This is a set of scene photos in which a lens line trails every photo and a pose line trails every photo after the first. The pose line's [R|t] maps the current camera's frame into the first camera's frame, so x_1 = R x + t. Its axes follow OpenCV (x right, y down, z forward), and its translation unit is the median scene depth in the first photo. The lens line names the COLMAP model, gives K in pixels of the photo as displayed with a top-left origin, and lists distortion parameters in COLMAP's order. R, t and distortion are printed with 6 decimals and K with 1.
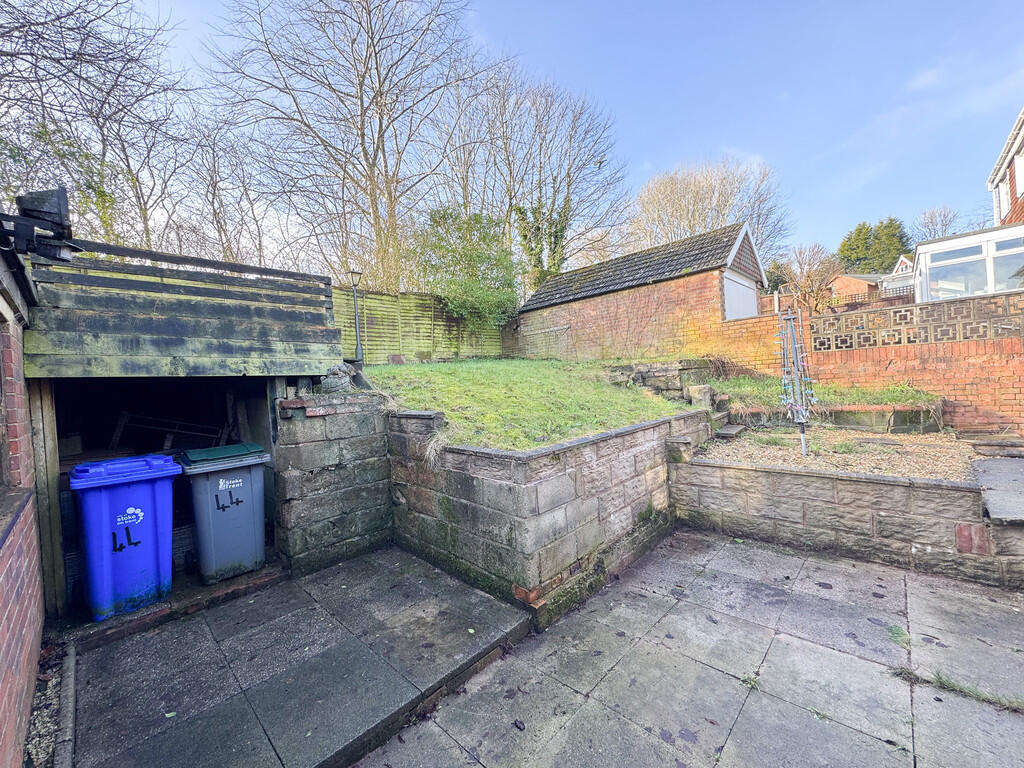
lens RADIAL K [[409.3, 0, 512.0], [0, 409.3, 384.0], [0, 0, 1]] dist [-0.000077, 0.000114]
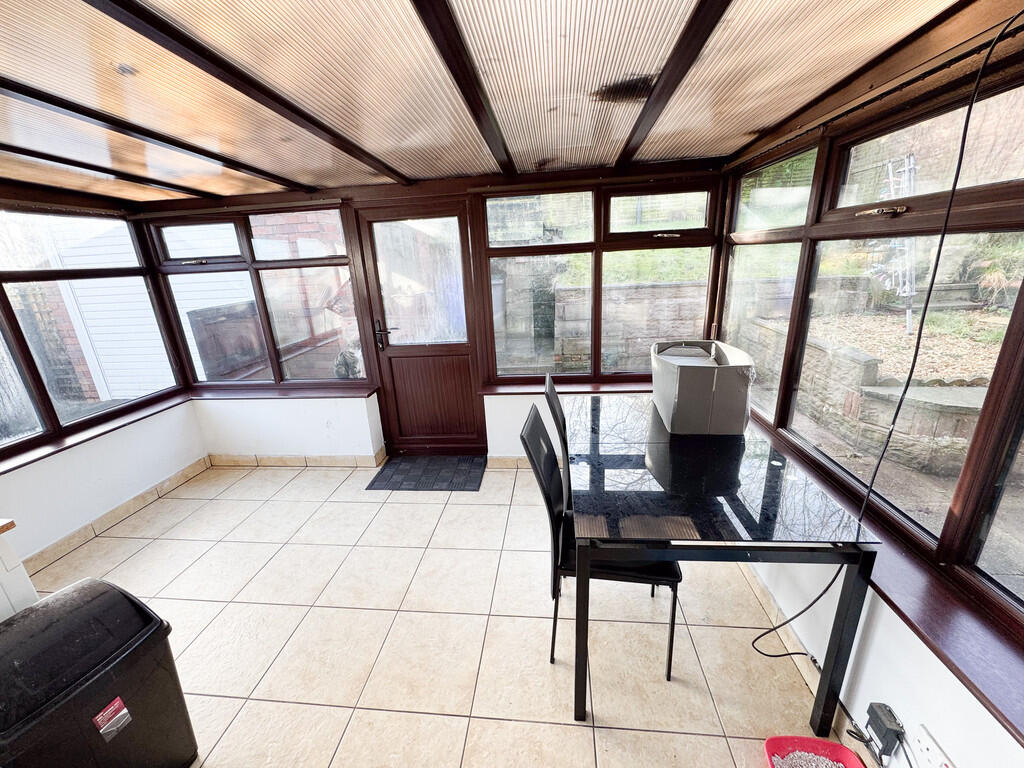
lens RADIAL K [[409.3, 0, 512.0], [0, 409.3, 384.0], [0, 0, 1]] dist [-0.000077, 0.000114]
pose [[0.612993, 0.268825, -0.742949, 1.115174], [0.012350, 0.936961, 0.349215, -0.061943], [0.789992, -0.223242, 0.571030, -0.289145]]
